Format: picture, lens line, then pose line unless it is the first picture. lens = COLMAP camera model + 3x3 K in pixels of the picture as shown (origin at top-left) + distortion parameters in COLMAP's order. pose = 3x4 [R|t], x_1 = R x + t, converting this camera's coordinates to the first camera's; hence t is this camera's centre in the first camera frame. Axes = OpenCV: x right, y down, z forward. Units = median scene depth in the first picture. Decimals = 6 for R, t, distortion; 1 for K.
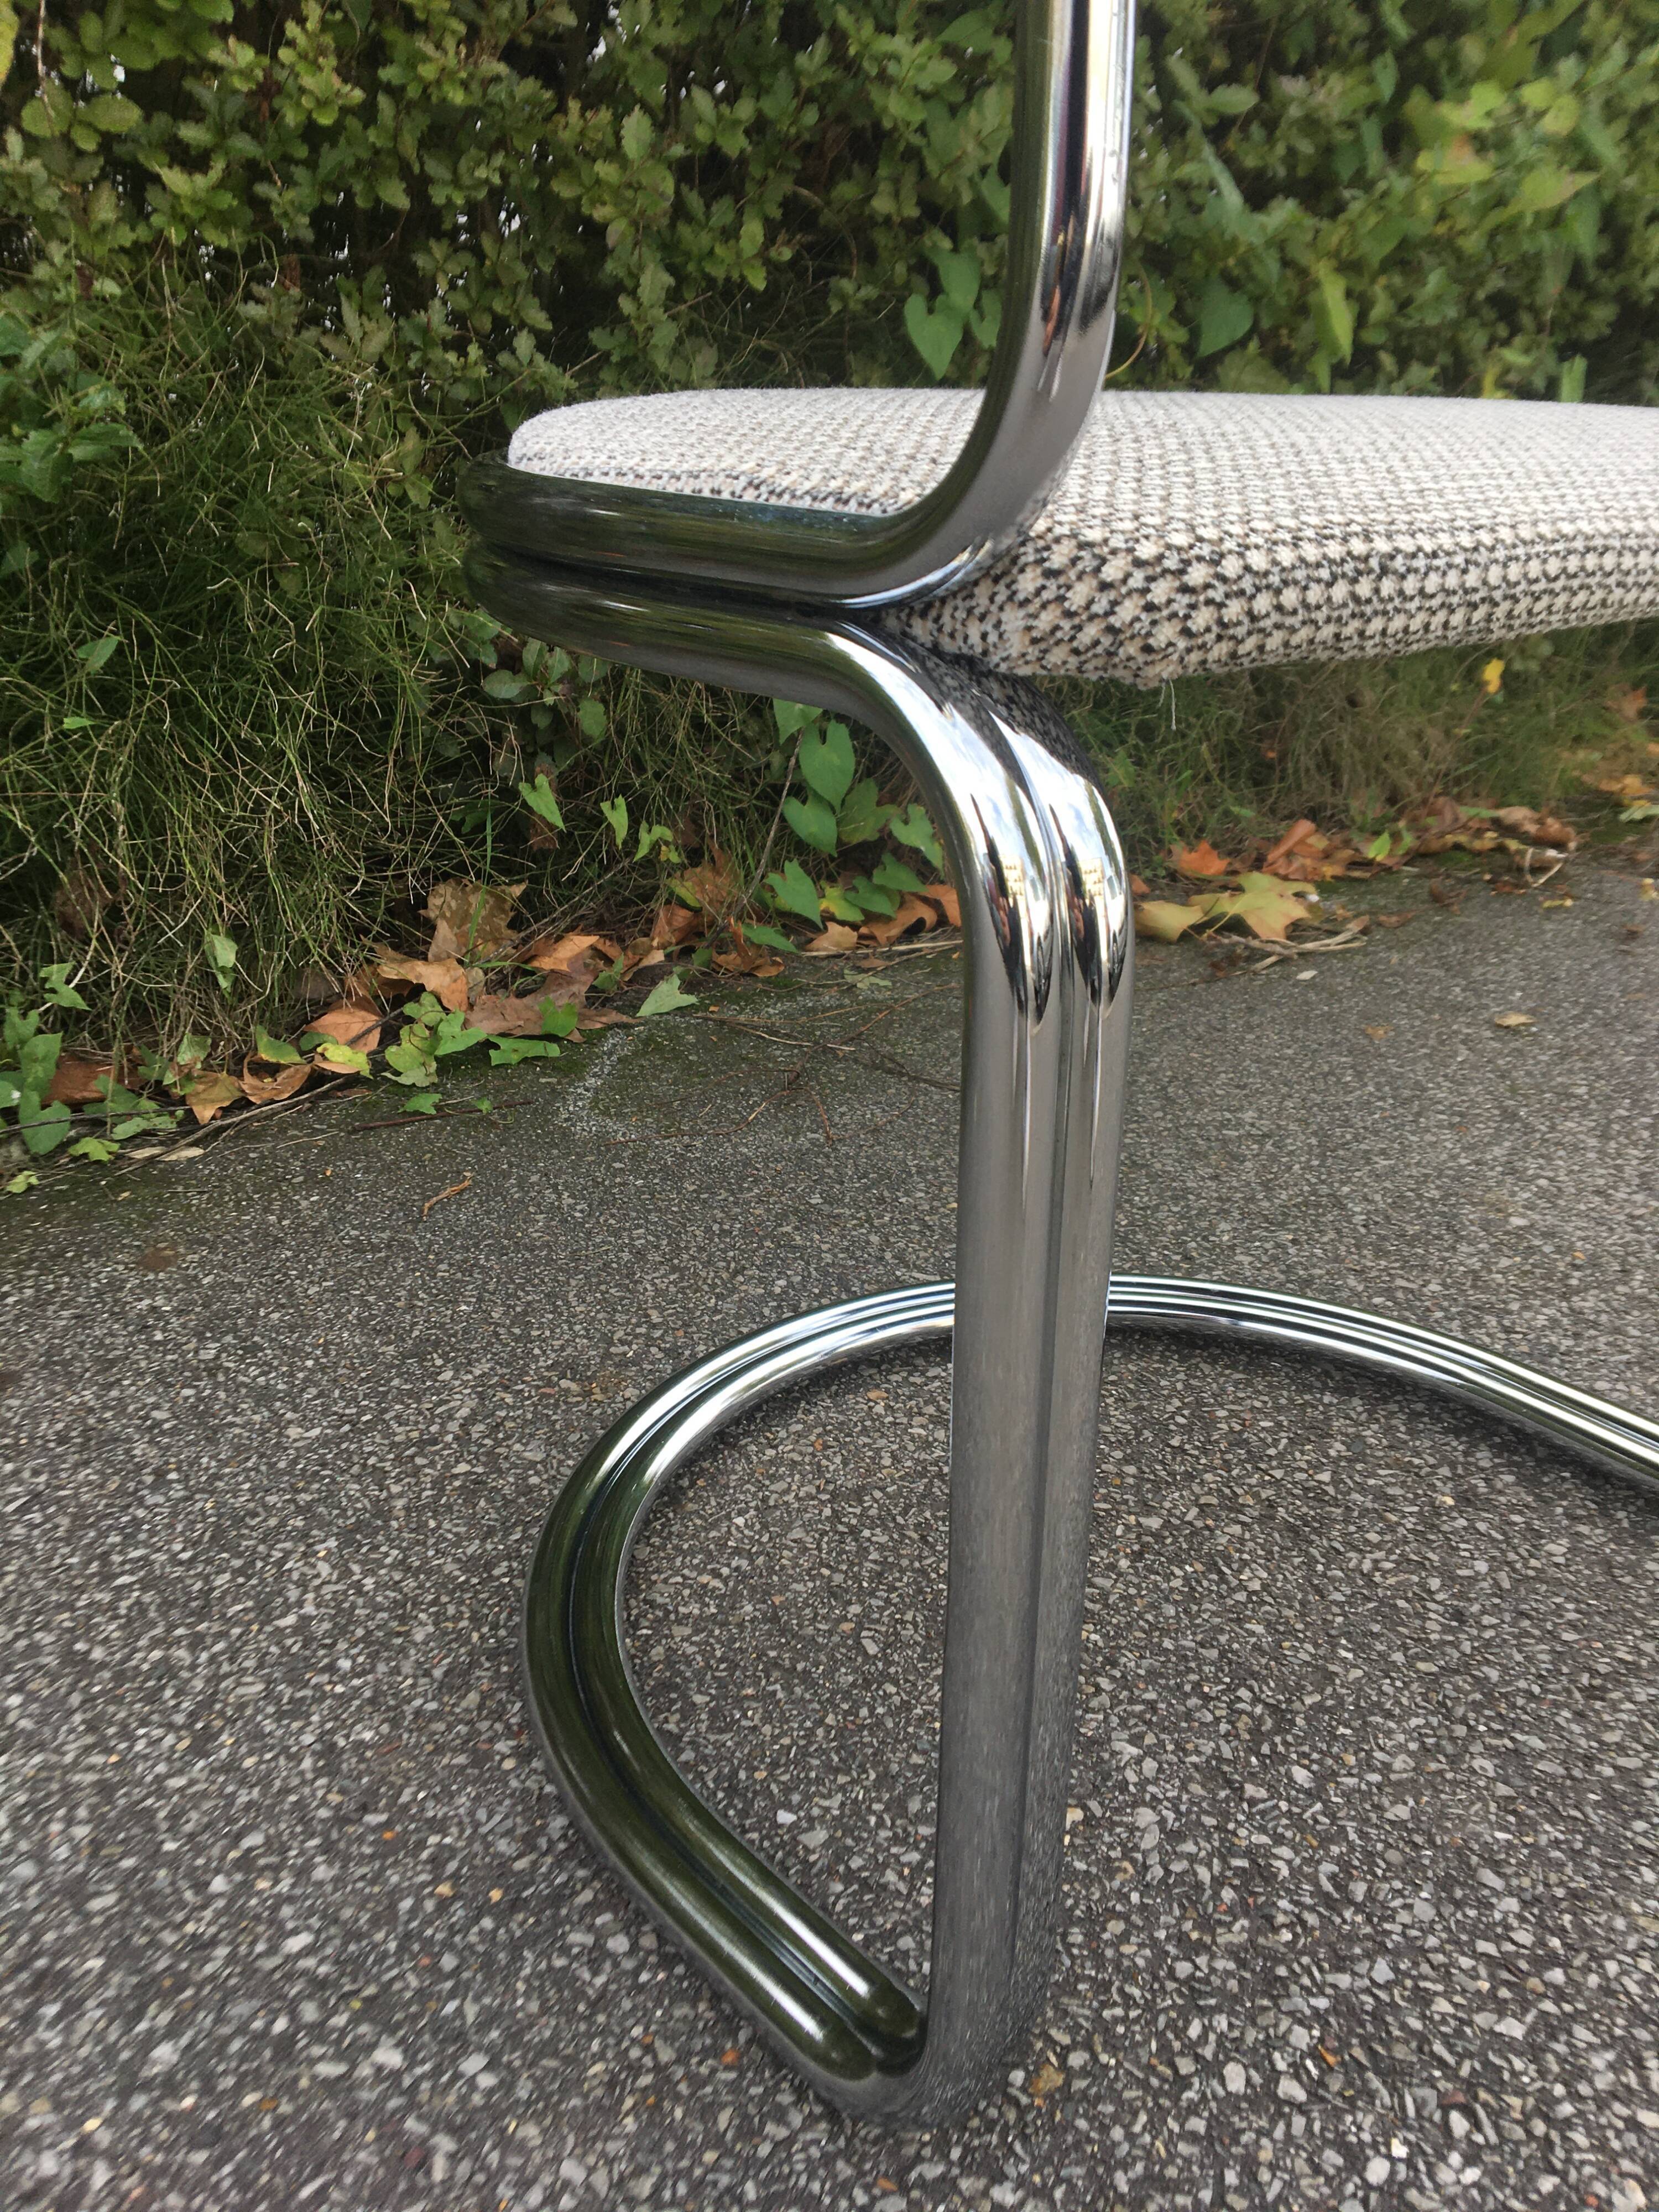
lens RADIAL K [[1869.5, 0, 826.6], [0, 1869.5, 1103.1], [0, 0, 1]] dist [0.084810, -0.115770]
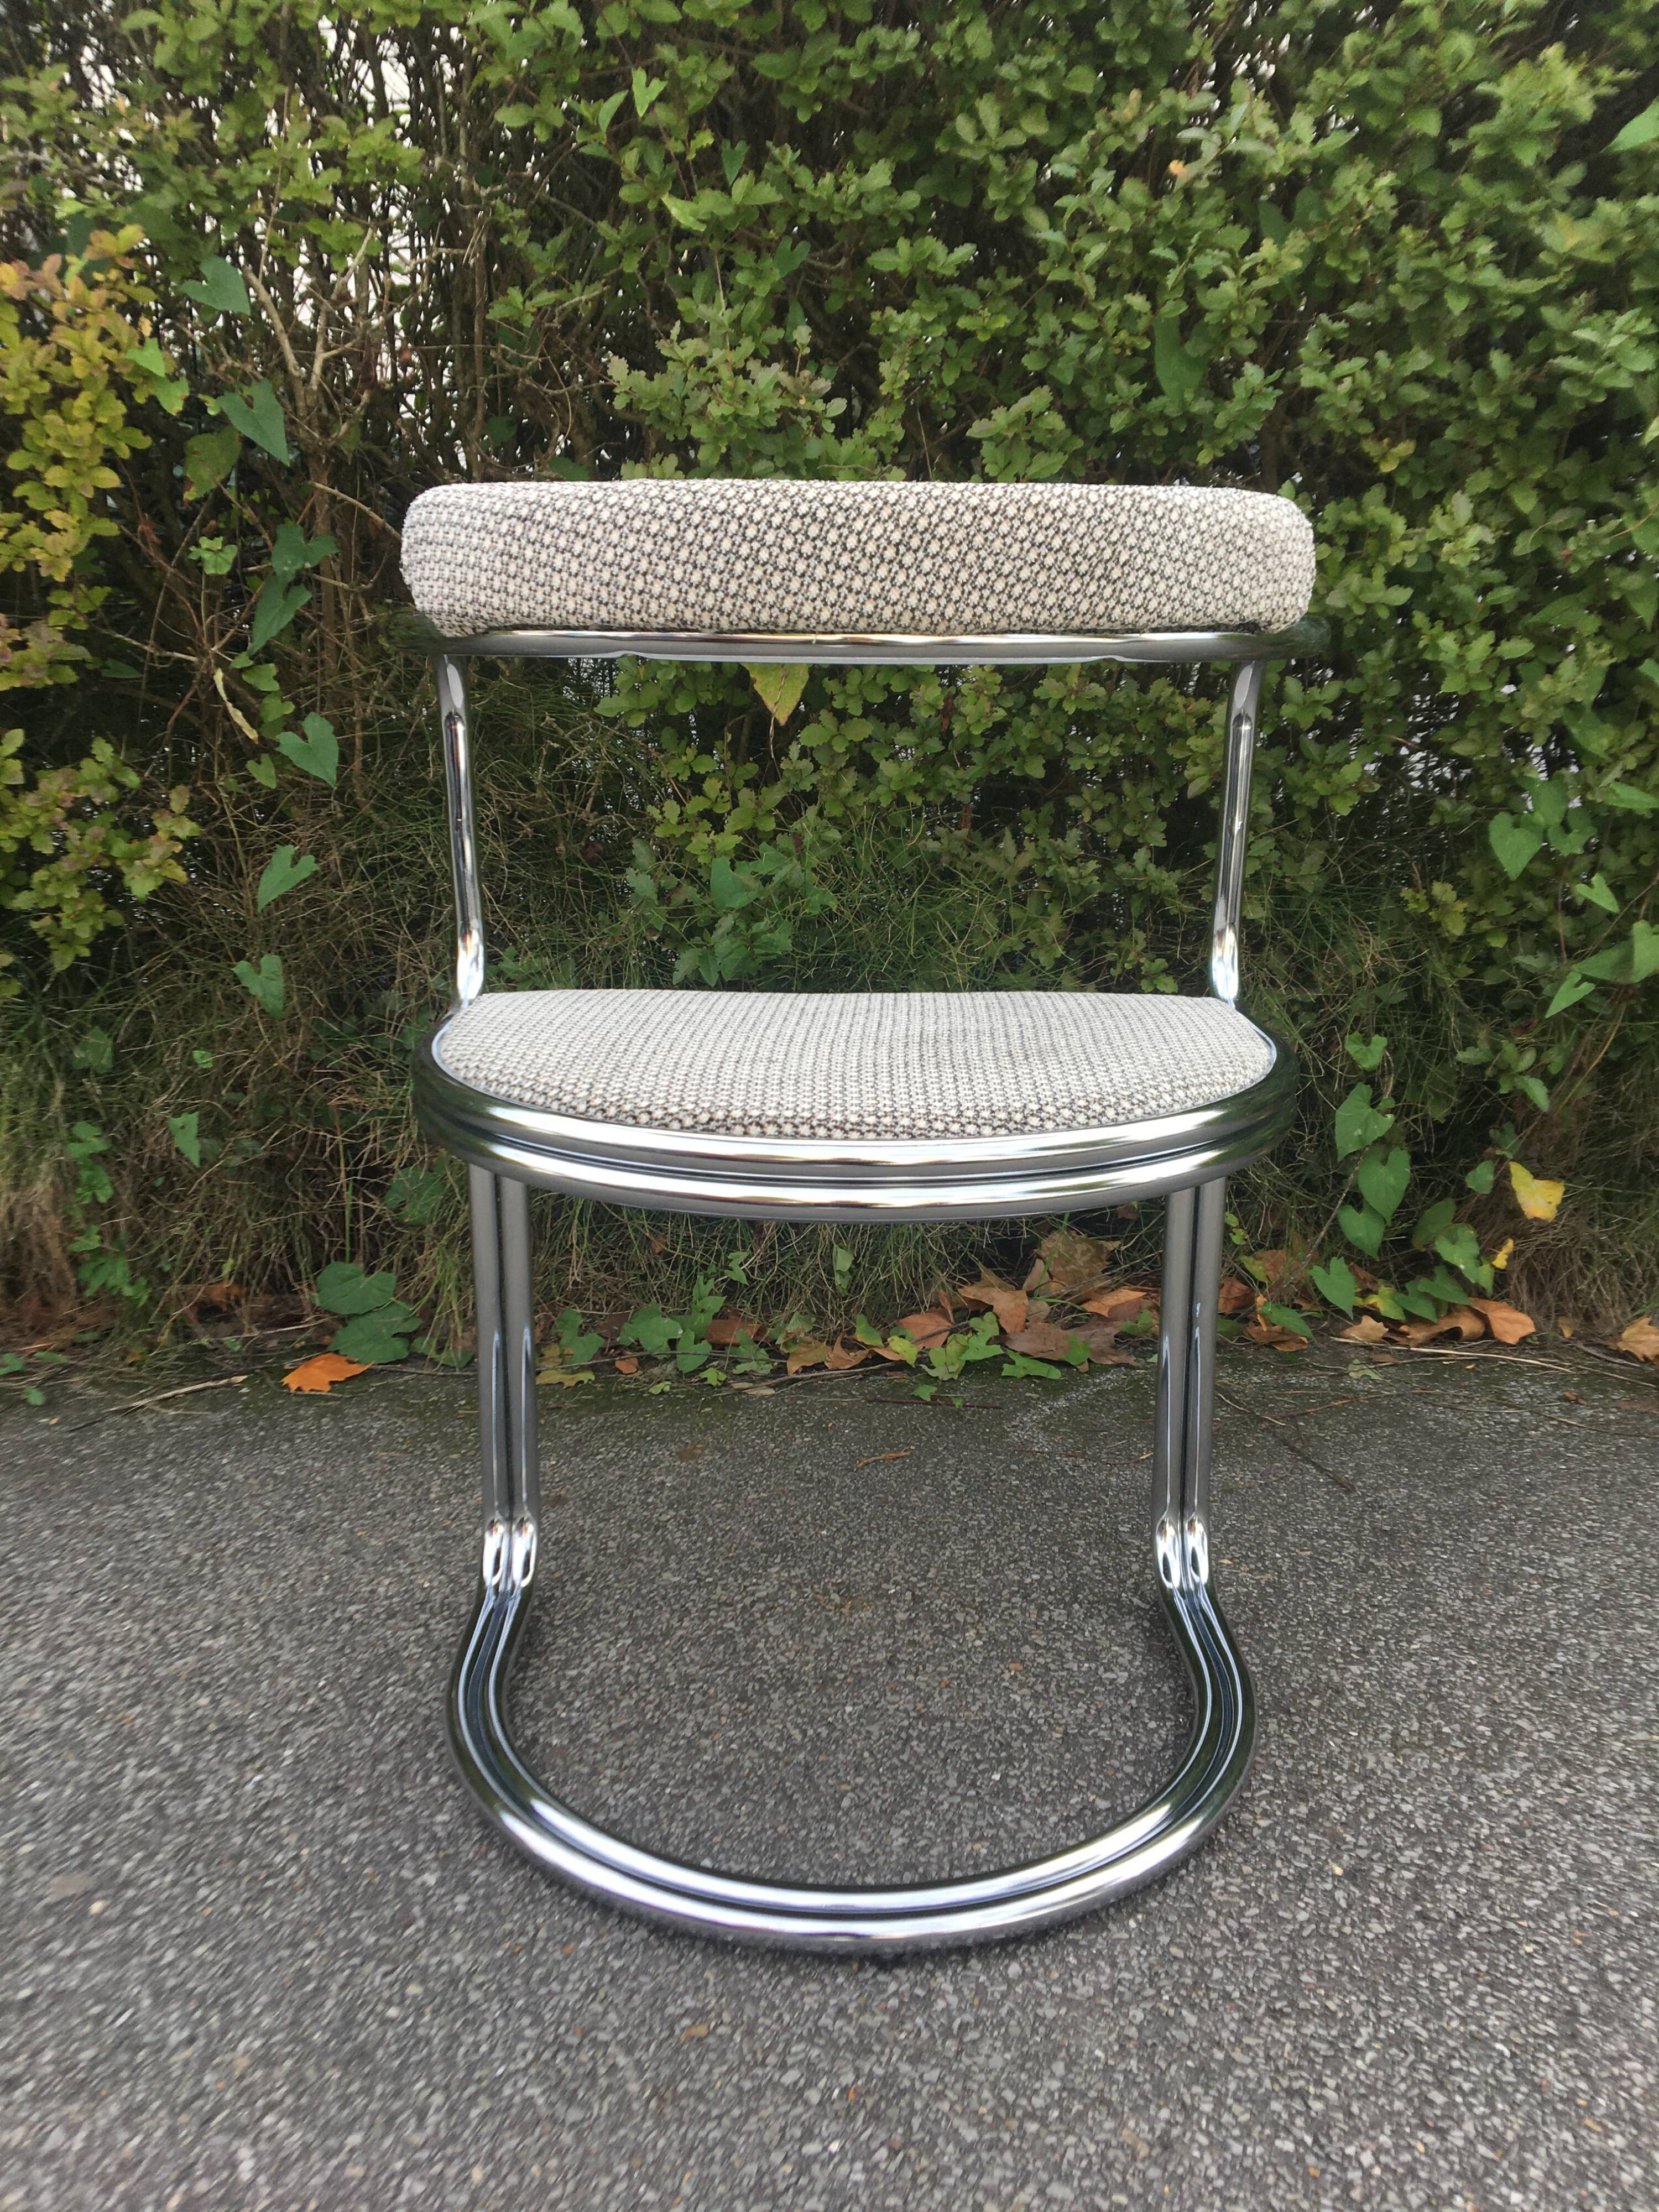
lens RADIAL K [[1869.5, 0, 822.2], [0, 1869.5, 1095.5], [0, 0, 1]] dist [0.084810, -0.115770]
pose [[0.814470, 0.117653, -0.568151, 0.751906], [-0.201332, 0.975690, -0.086572, -0.121963], [0.544154, 0.184897, 0.818358, -0.334333]]
